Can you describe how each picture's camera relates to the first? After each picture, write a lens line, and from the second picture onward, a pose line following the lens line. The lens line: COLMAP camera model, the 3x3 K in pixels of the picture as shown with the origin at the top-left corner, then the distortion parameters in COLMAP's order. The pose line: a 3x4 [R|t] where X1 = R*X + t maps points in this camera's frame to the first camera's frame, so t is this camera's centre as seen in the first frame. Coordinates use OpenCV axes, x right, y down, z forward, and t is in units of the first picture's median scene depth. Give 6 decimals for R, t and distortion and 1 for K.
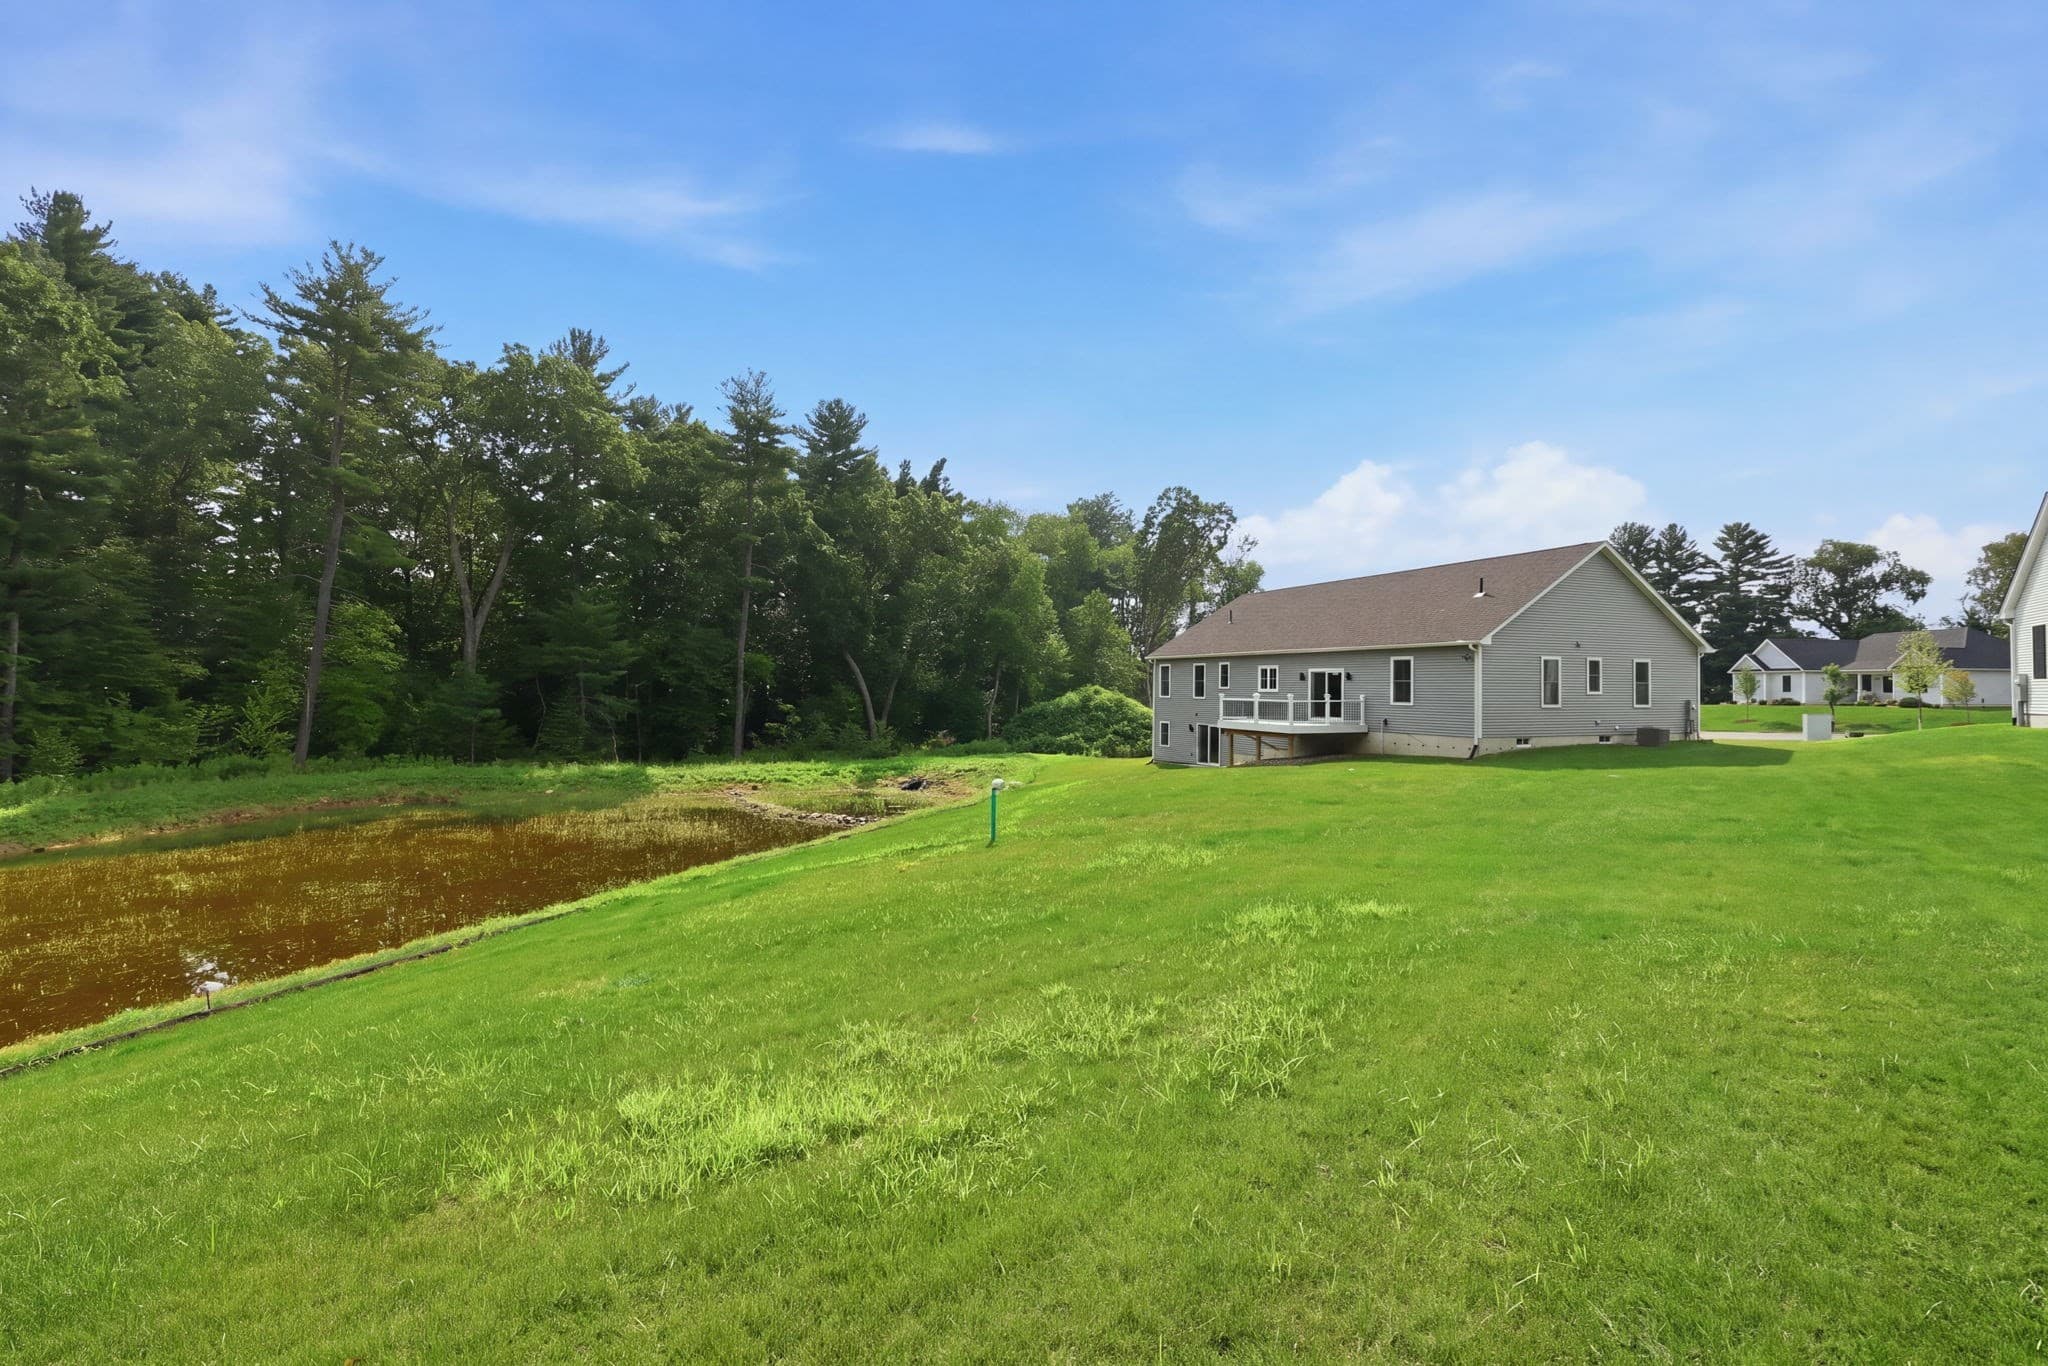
lens RADIAL K [[861.9, 0, 1029.0], [0, 861.9, 678.9], [0, 0, 1]] dist [0.004021, 0.000189]
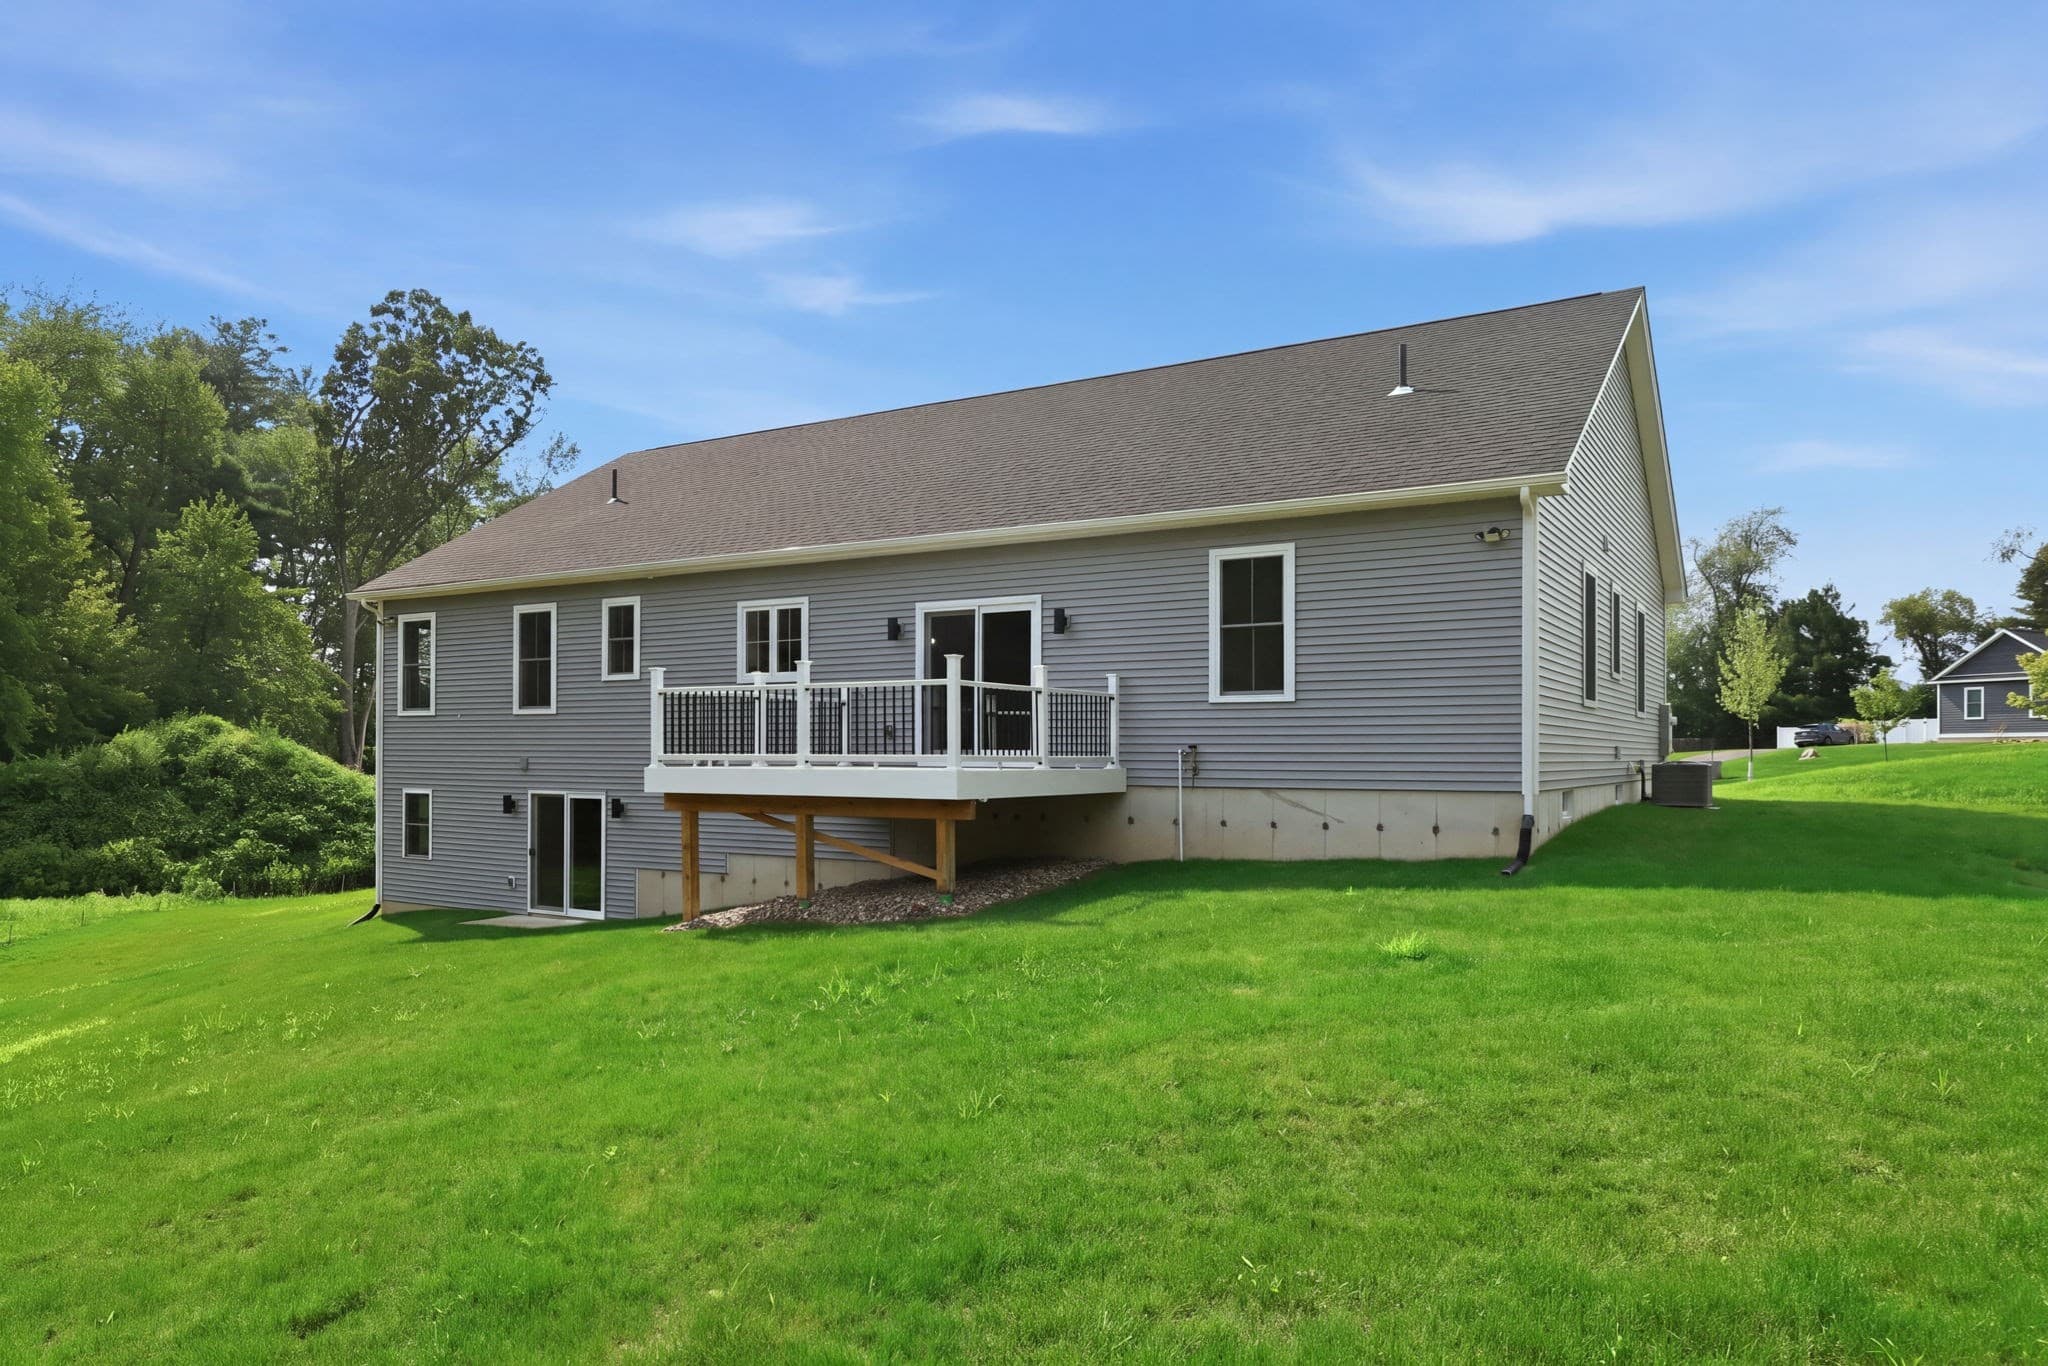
lens RADIAL K [[1291.7, 0, 1033.4], [0, 1291.7, 762.8], [0, 0, 1]] dist [0.004759, -0.013225]
pose [[0.812434, -0.019047, 0.582742, 0.053203], [0.006290, 0.999694, 0.023906, 0.025210], [-0.583020, -0.015757, 0.812305, 0.400567]]
